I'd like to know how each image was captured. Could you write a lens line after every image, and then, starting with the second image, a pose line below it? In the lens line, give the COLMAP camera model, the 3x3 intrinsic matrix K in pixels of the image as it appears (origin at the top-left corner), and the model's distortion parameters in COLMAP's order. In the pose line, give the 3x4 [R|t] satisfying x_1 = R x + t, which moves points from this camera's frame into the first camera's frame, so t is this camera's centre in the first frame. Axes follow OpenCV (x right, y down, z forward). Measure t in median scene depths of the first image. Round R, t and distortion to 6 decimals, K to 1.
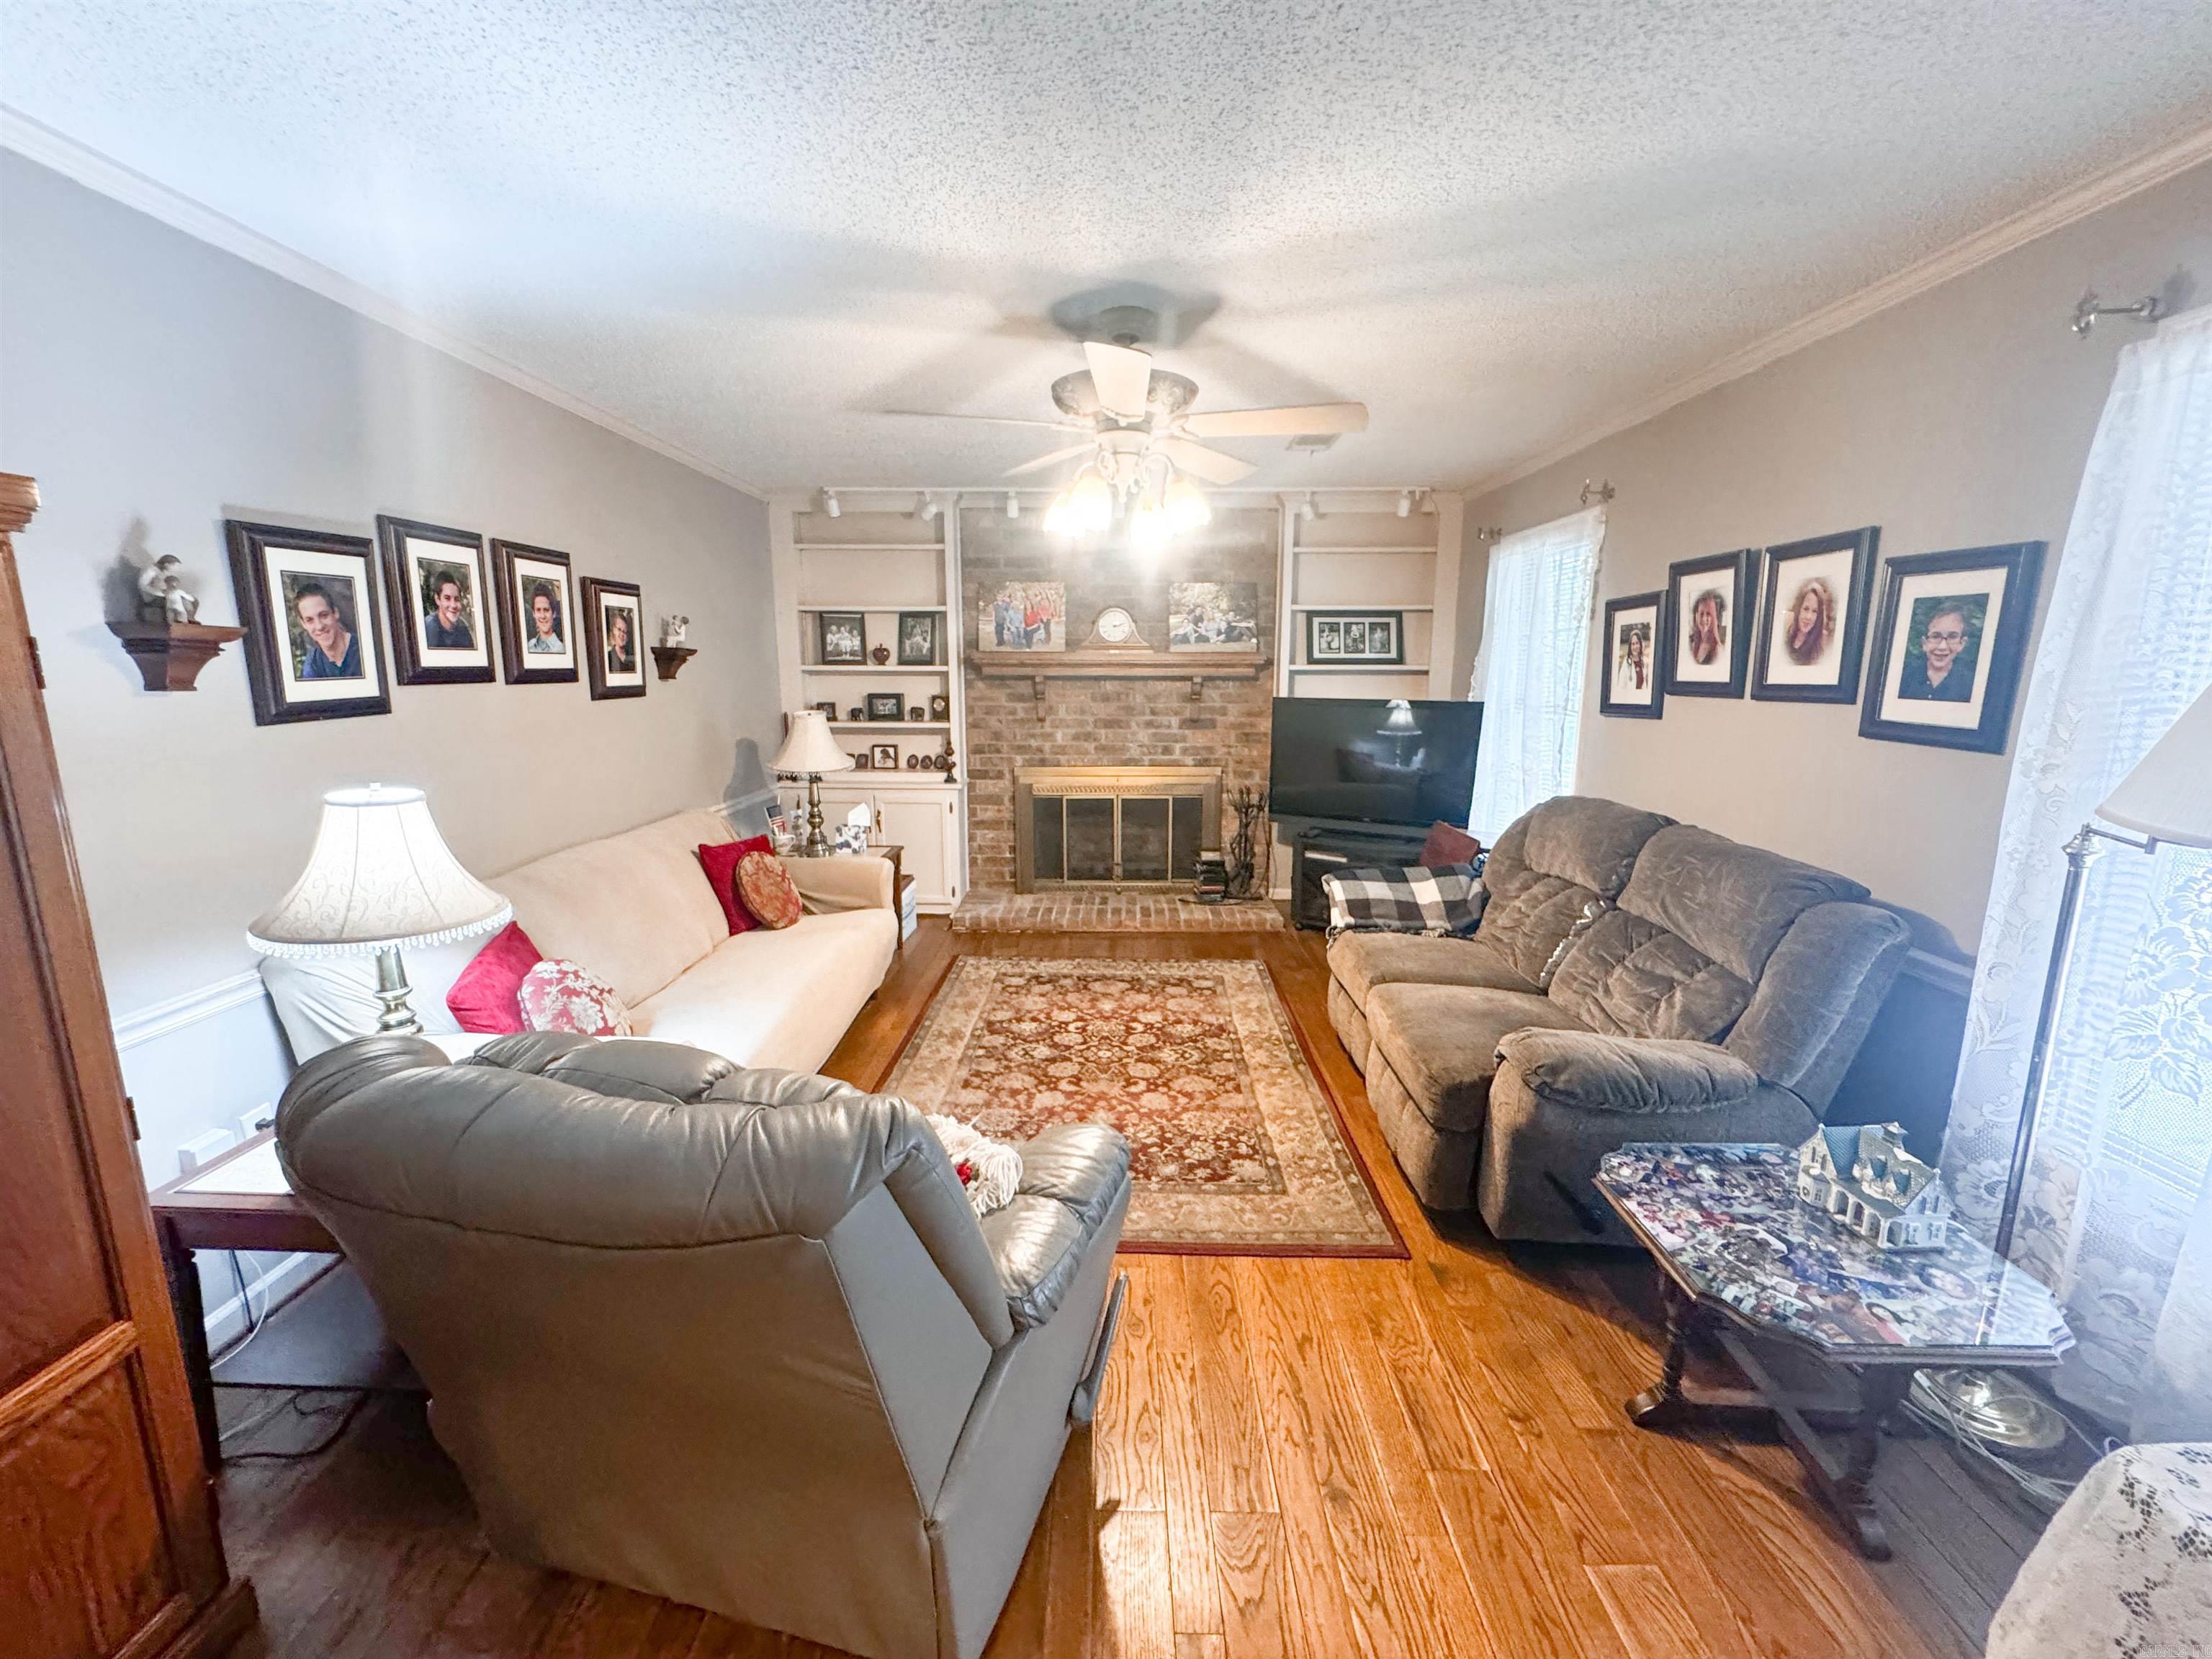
lens RADIAL K [[885.6, 0, 1099.8], [0, 885.6, 830.5], [0, 0, 1]] dist [-0.006975, -0.000507]
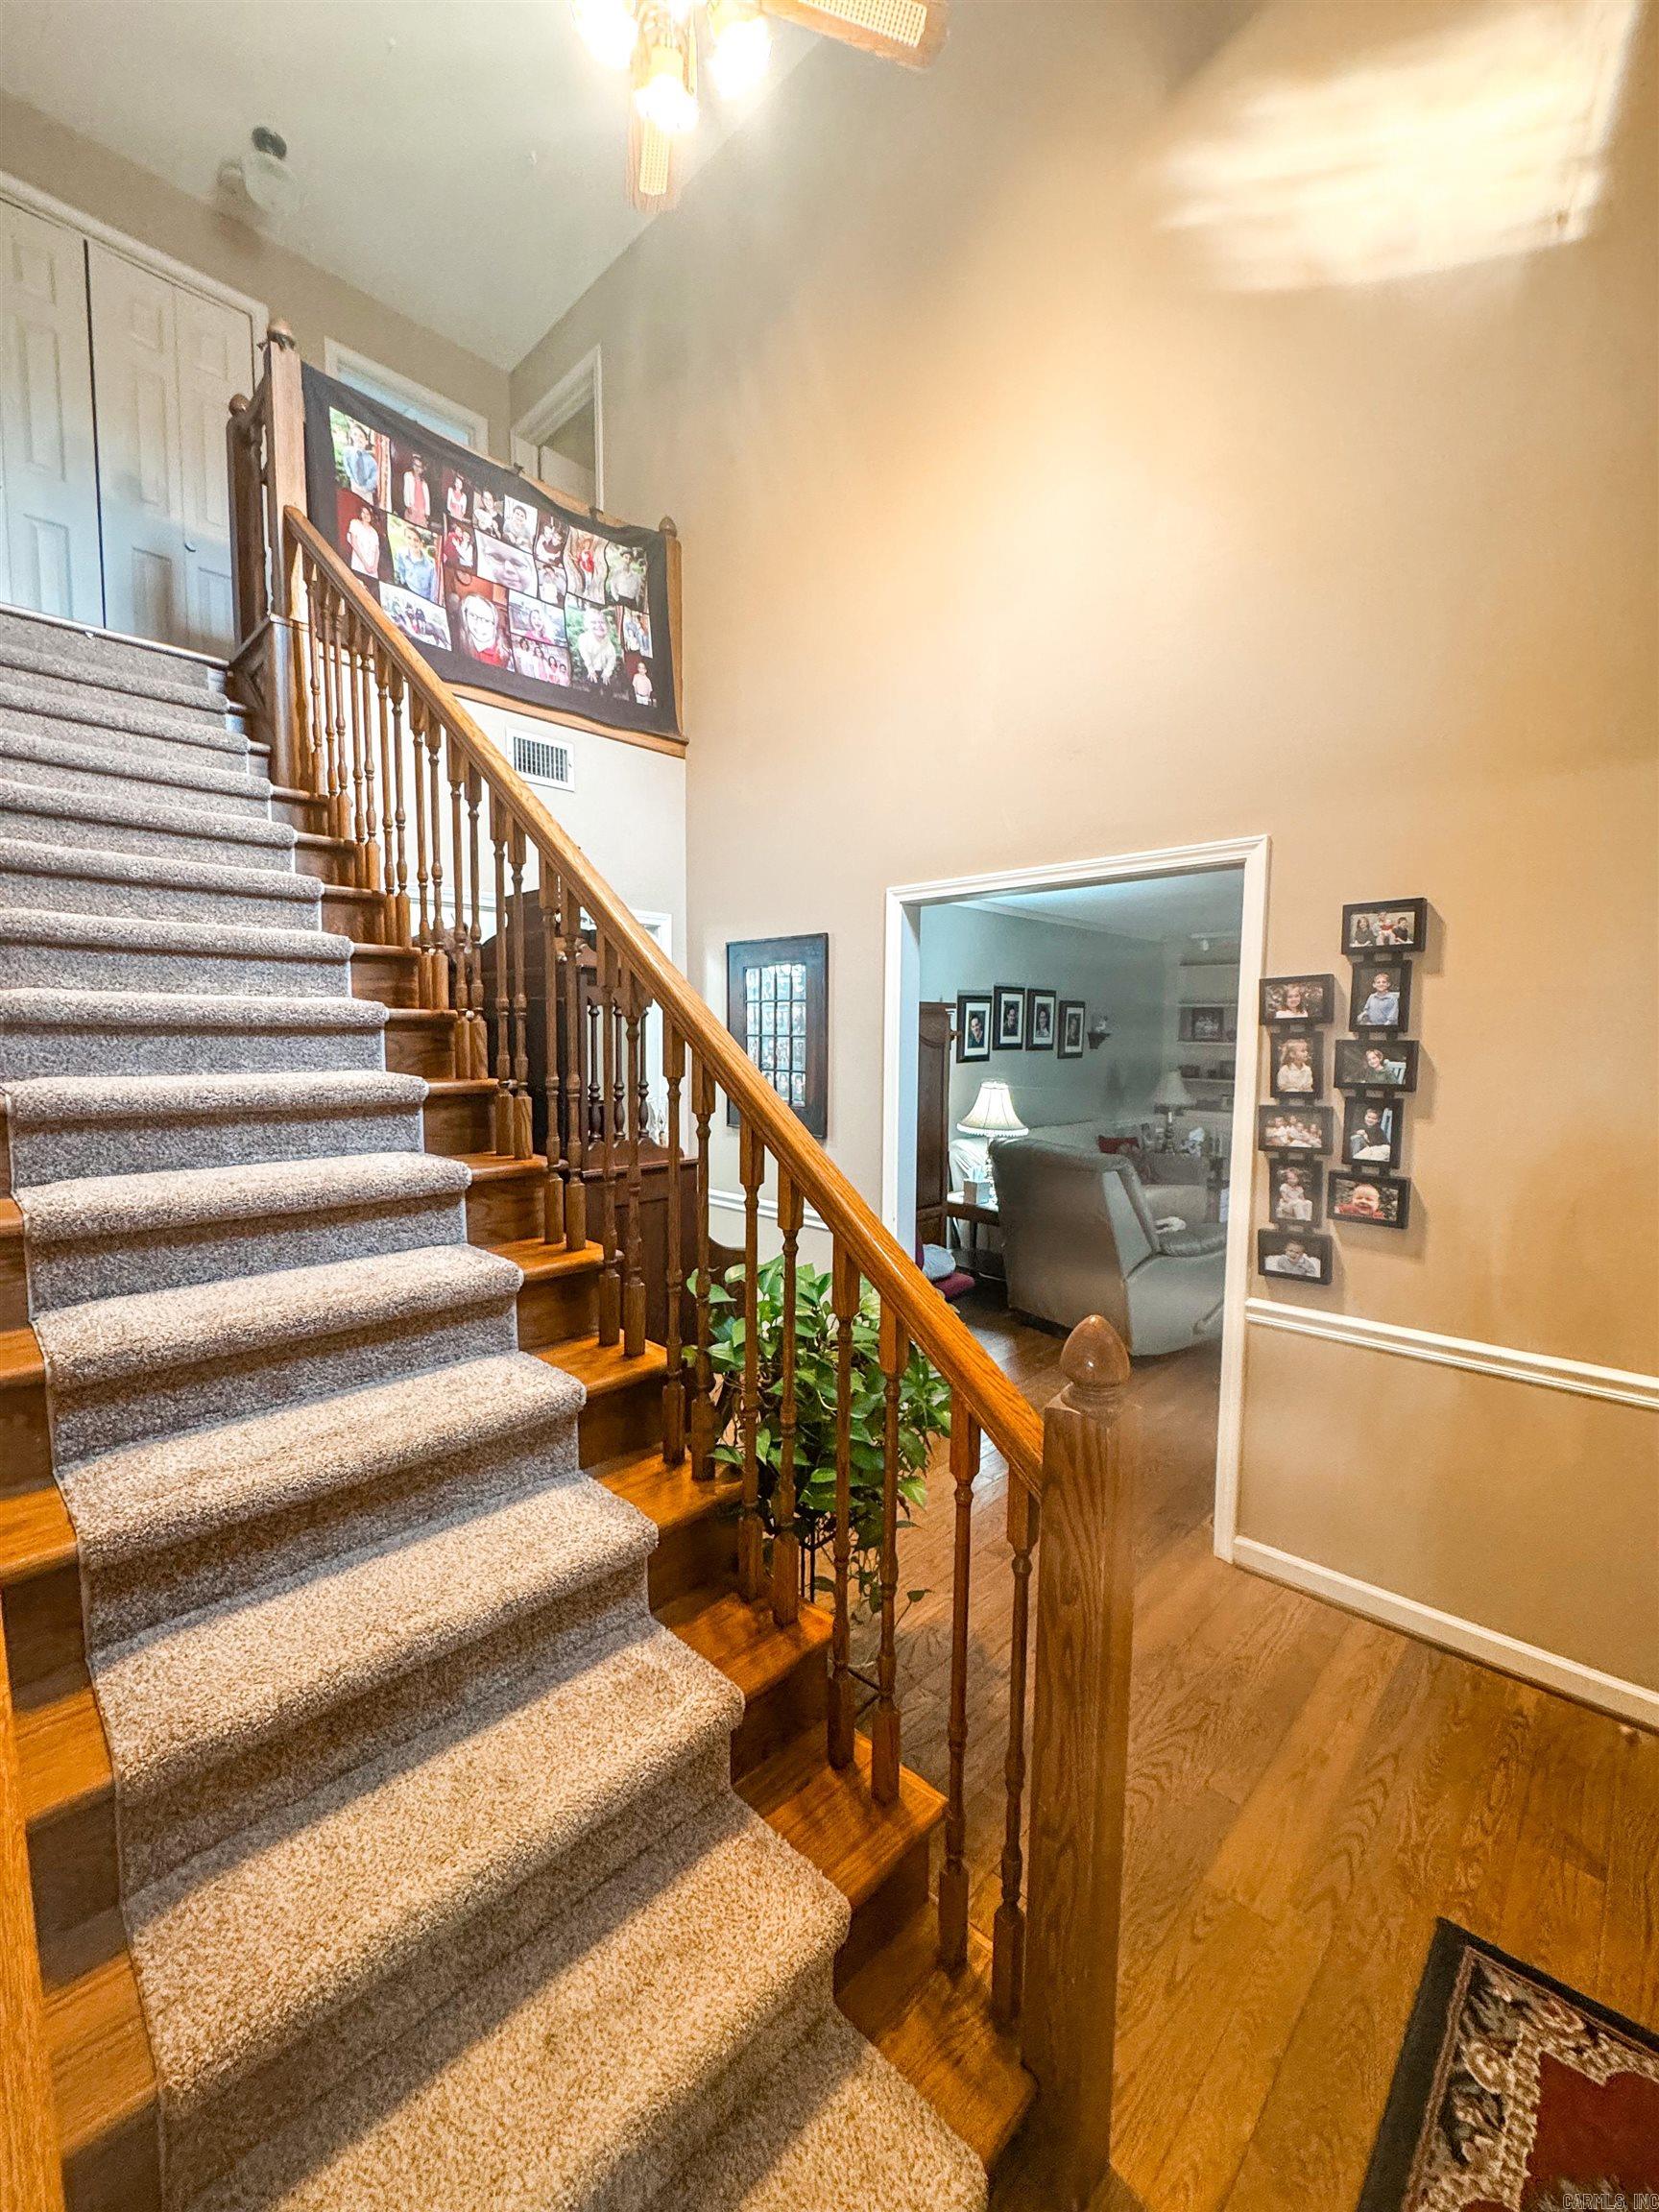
lens RADIAL K [[885.6, 0, 835.0], [0, 885.6, 1107.3], [0, 0, 1]] dist [-0.006975, -0.000507]
pose [[0.738690, 0.055777, -0.671733, 0.410852], [-0.125756, 0.990477, -0.056048, 0.137305], [0.662210, 0.125877, 0.738670, -0.808071]]
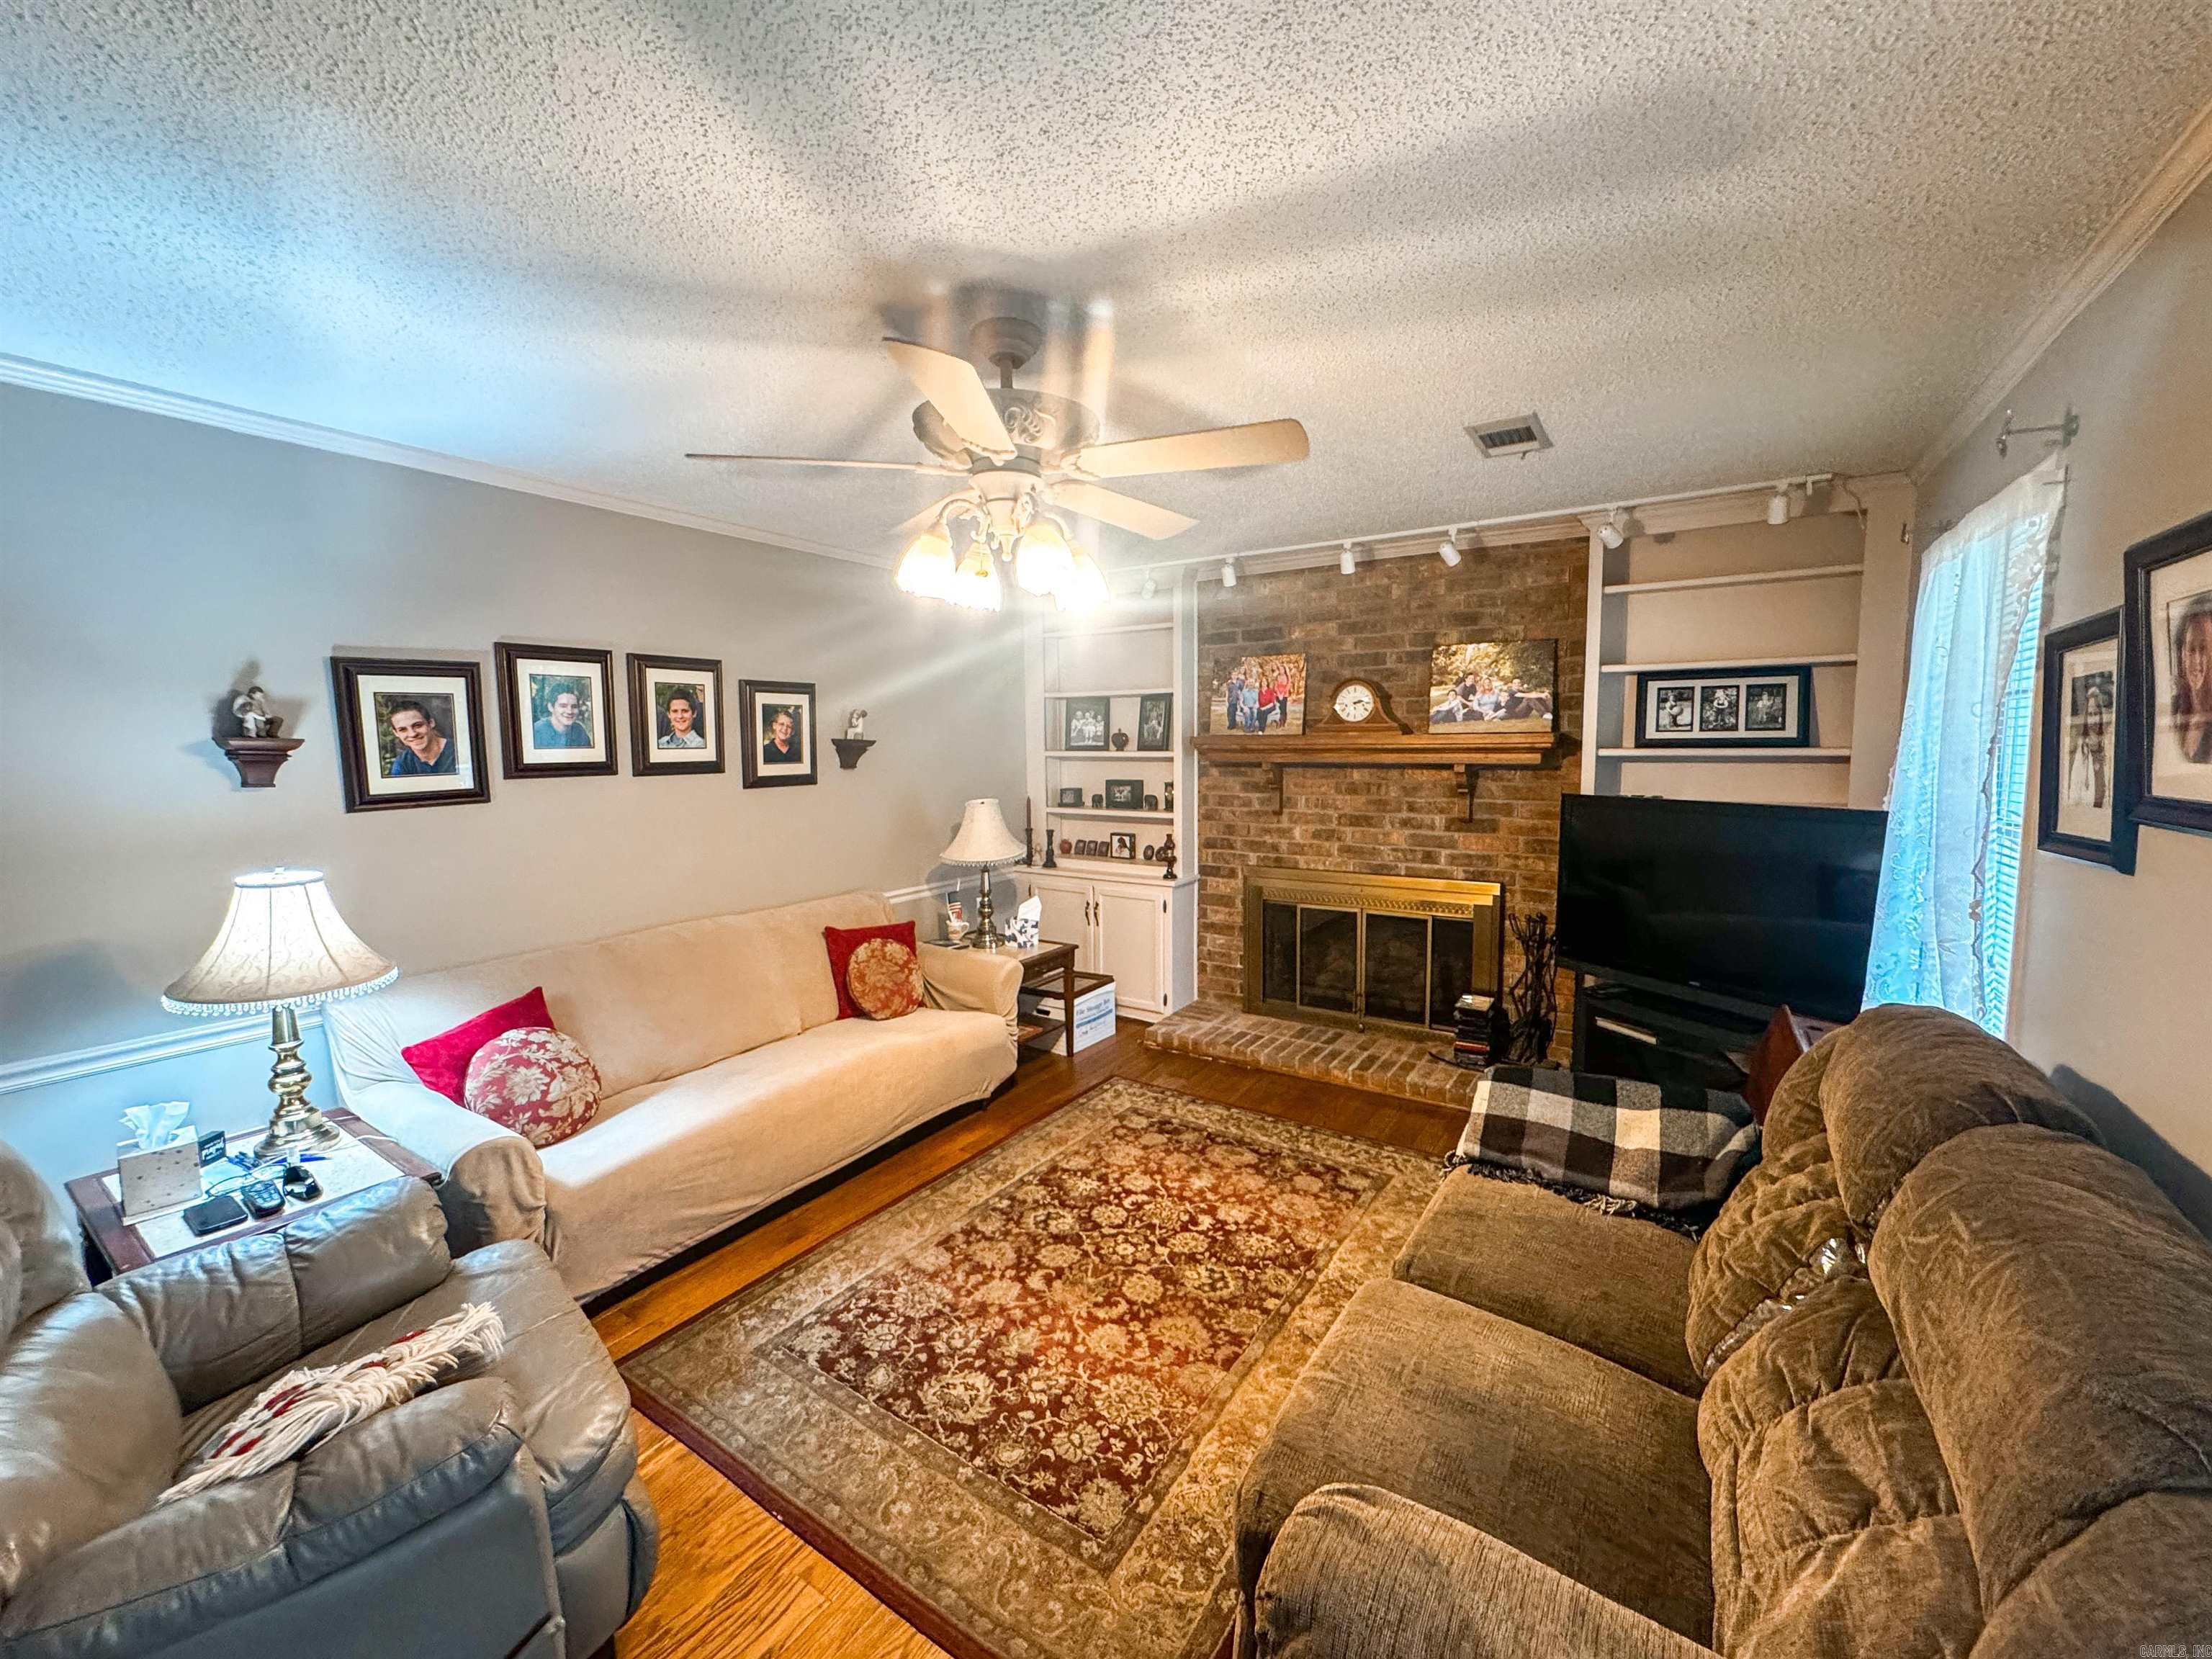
lens RADIAL K [[885.6, 0, 1103.4], [0, 885.6, 830.0], [0, 0, 1]] dist [-0.006975, -0.000507]
pose [[0.844653, 0.043886, -0.533513, 0.383555], [-0.088408, 0.994384, -0.058170, -0.067546], [0.527964, 0.096300, 0.843789, 0.290673]]
